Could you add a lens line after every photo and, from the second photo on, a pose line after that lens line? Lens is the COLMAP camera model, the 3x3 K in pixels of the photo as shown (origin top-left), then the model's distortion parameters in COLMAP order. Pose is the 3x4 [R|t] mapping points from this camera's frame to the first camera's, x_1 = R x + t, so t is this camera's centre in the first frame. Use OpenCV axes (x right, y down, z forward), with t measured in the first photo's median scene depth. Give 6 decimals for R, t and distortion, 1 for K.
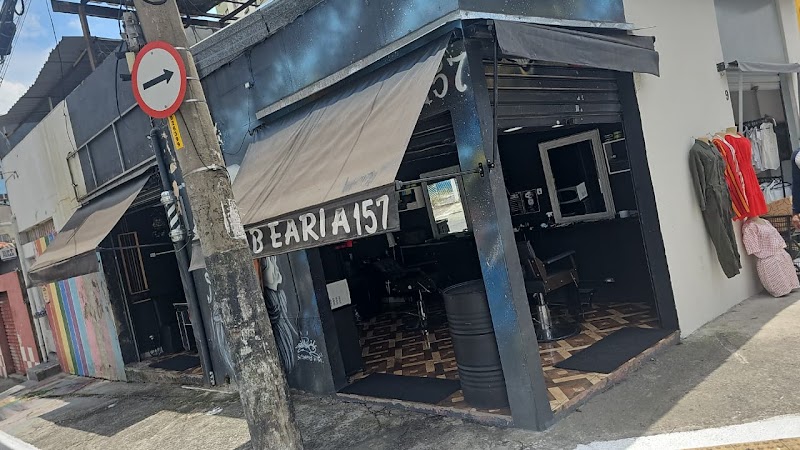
lens RADIAL K [[646.1, 0, 400.0], [0, 646.1, 225.0], [0, 0, 1]] dist [0.004536, 0.001314]
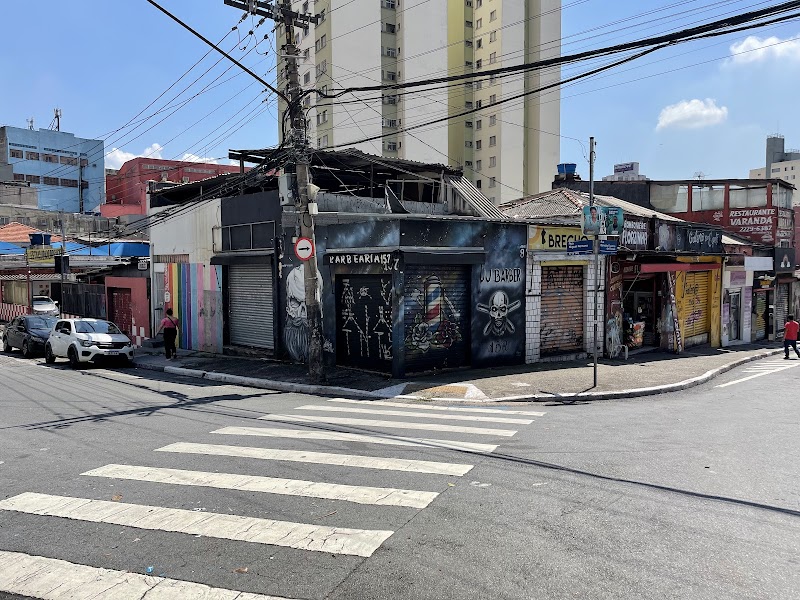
lens RADIAL K [[606.1, 0, 400.0], [0, 606.1, 300.0], [0, 0, 1]] dist [-0.000506, -0.001208]
pose [[0.984540, 0.175110, -0.004232, 0.119727], [-0.174837, 0.983900, 0.037040, -0.135857], [0.010650, -0.035728, 0.999305, -1.598327]]
